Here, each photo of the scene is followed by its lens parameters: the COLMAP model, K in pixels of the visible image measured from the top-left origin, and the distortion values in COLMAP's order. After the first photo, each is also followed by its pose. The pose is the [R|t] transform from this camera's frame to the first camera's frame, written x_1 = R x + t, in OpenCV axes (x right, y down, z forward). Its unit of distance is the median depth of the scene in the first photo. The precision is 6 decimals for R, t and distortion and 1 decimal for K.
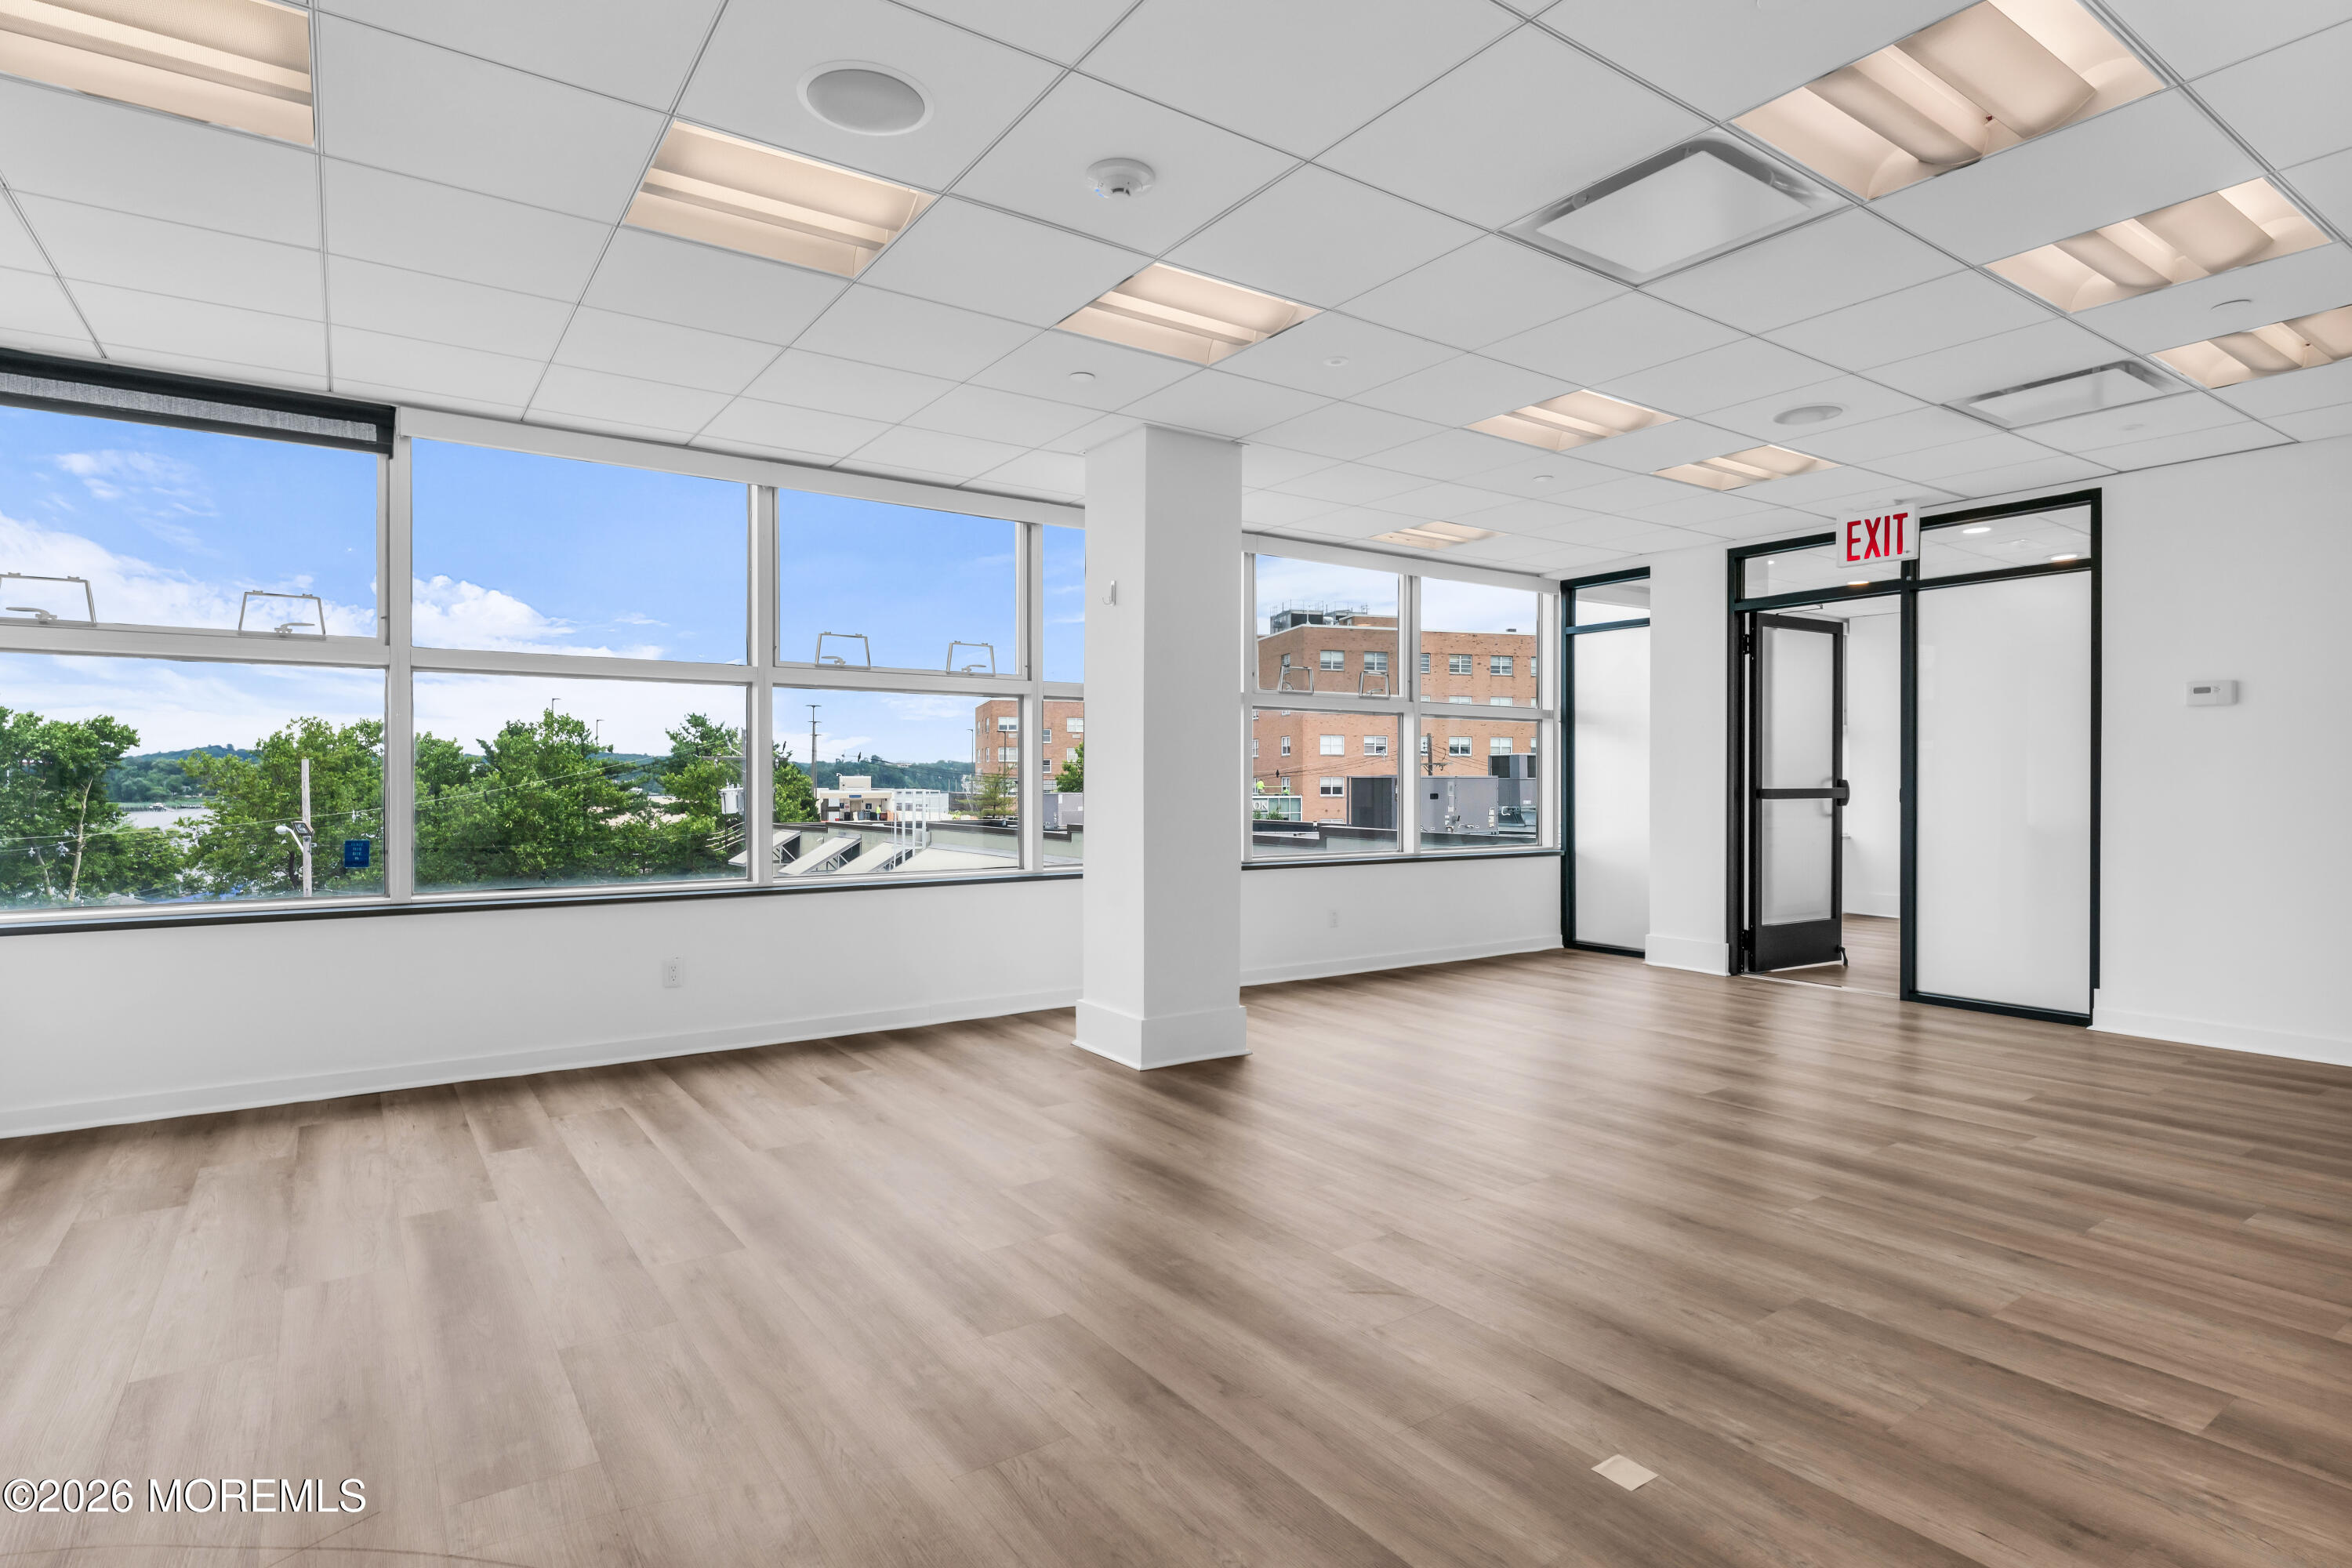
lens RADIAL K [[1184.5, 0, 1192.3], [0, 1184.5, 768.9], [0, 0, 1]] dist [0.020553, 0.000019]
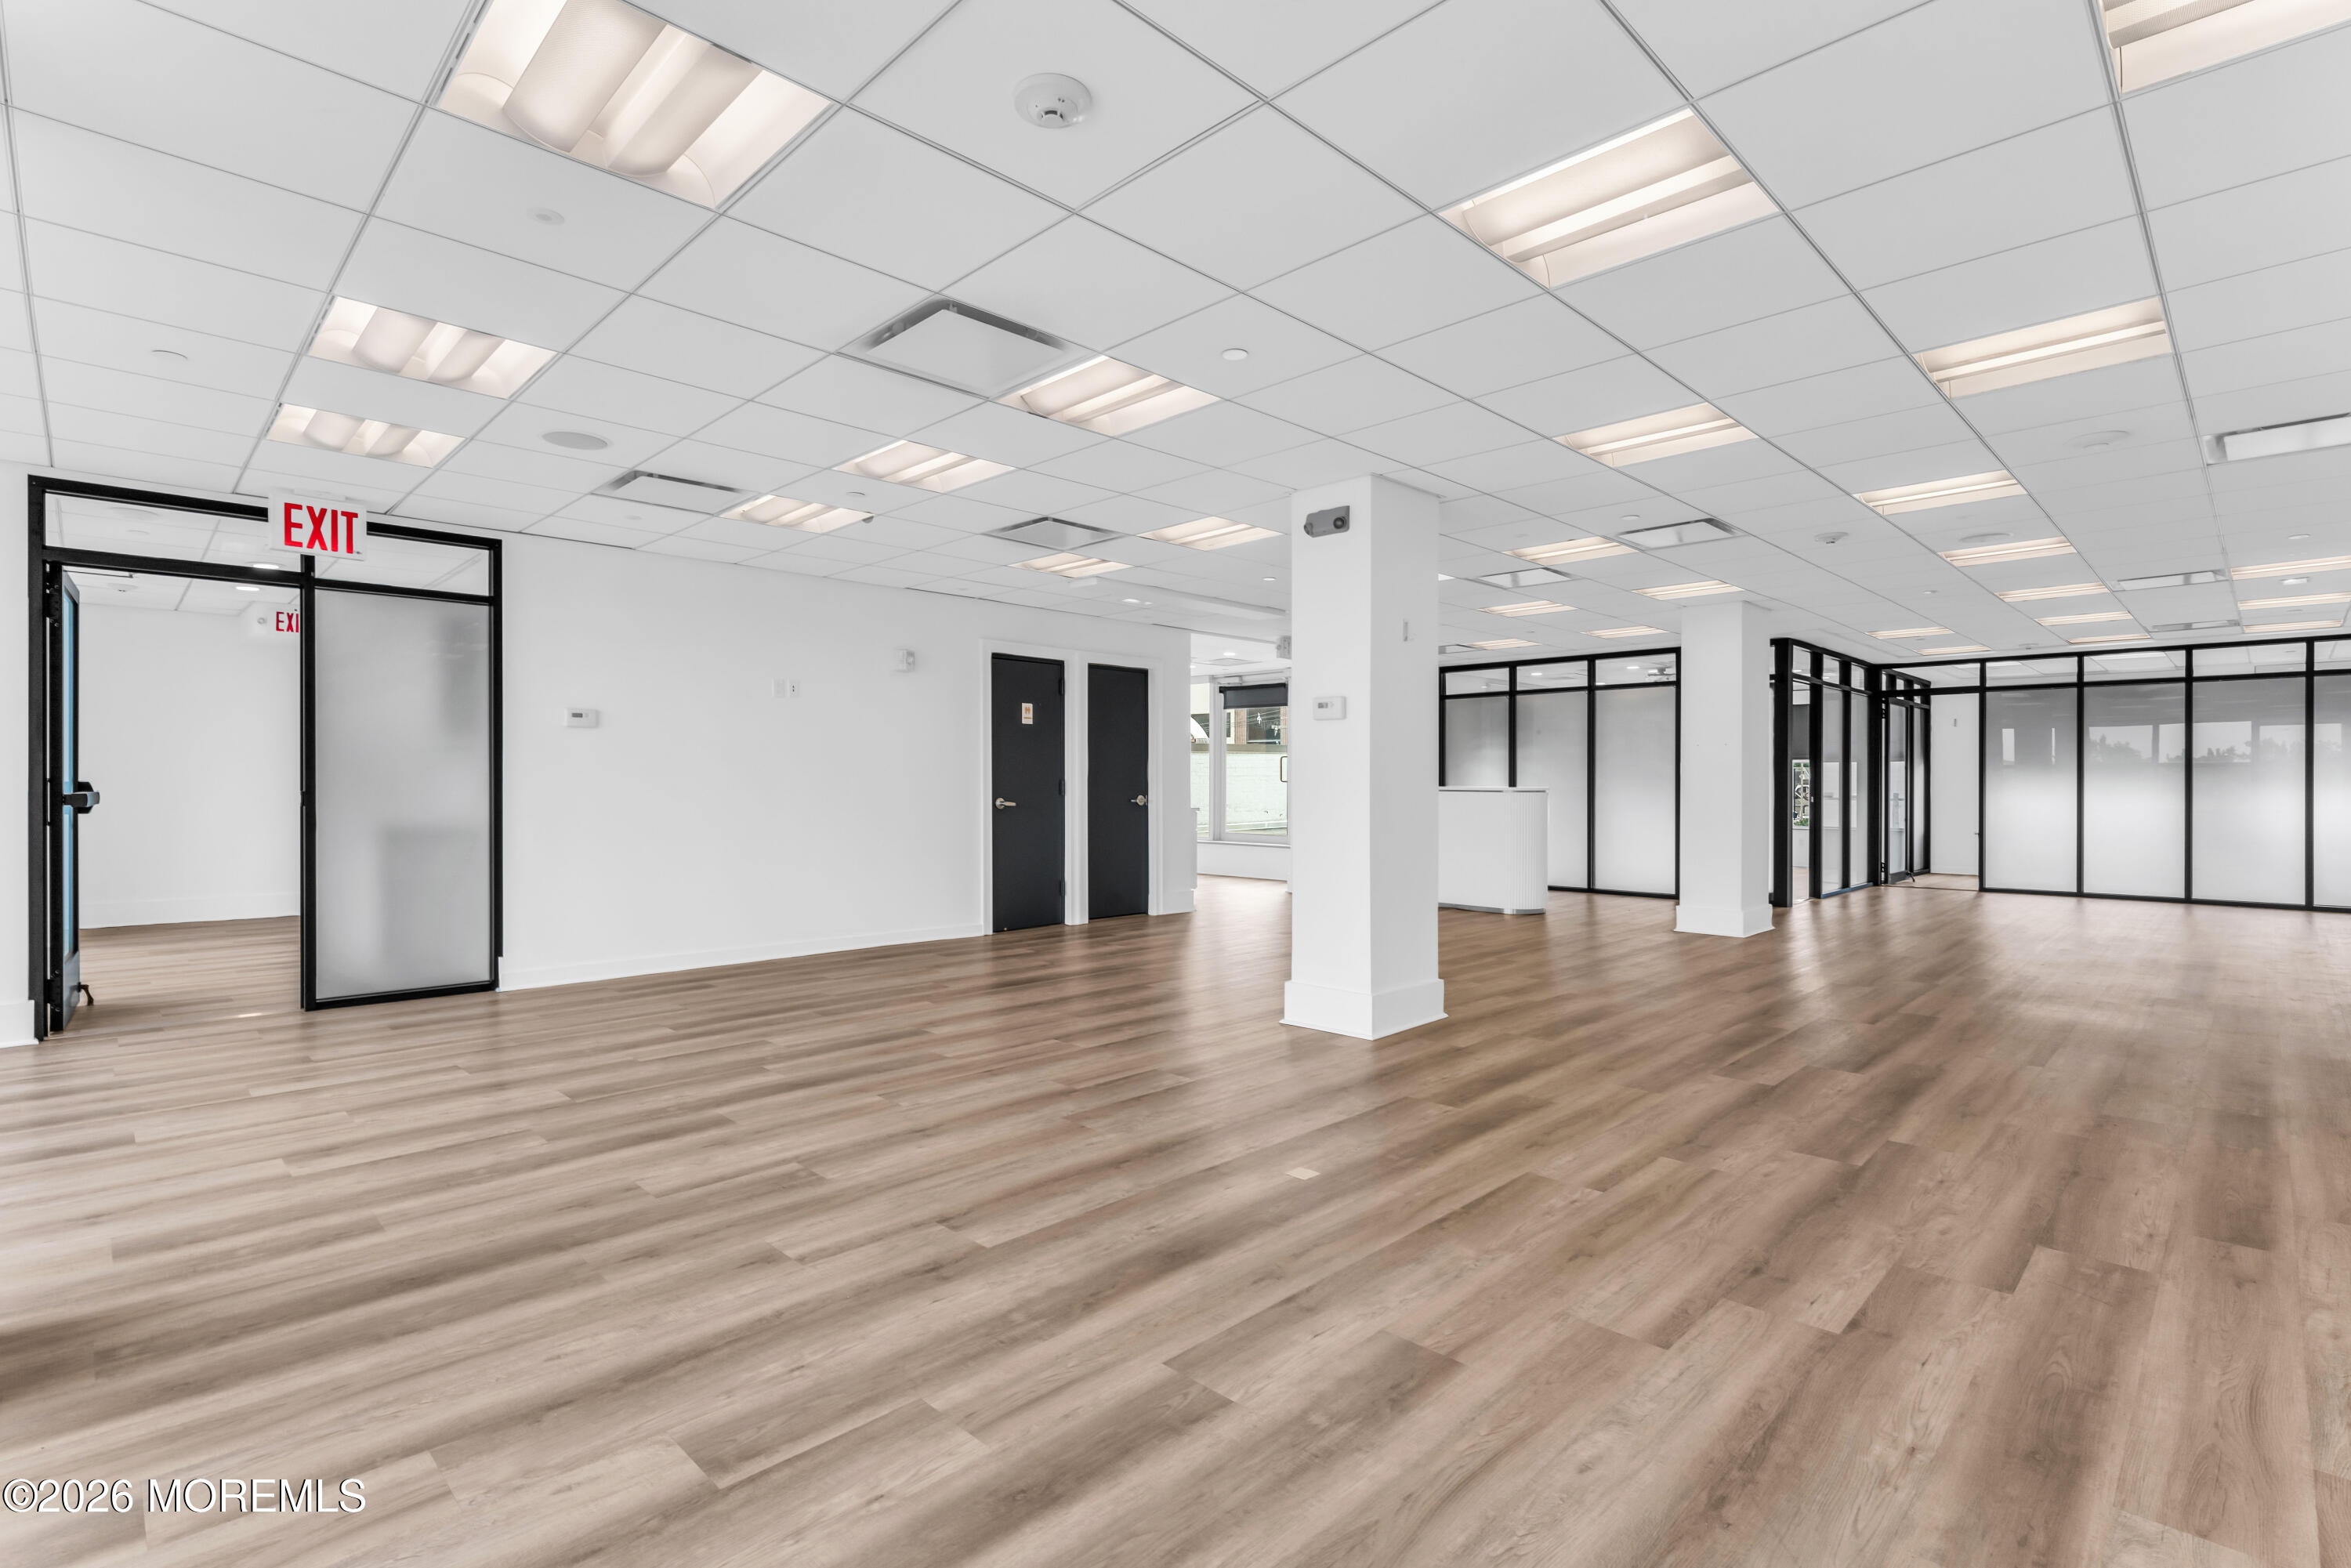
lens RADIAL K [[1118.1, 0, 1140.2], [0, 1118.1, 786.4], [0, 0, 1]] dist [-0.021397, 0.001330]
pose [[-0.138950, 0.002051, 0.990297, -0.429531], [-0.004794, 0.999985, -0.002744, 0.012284], [-0.990288, -0.005128, -0.138938, 0.521011]]
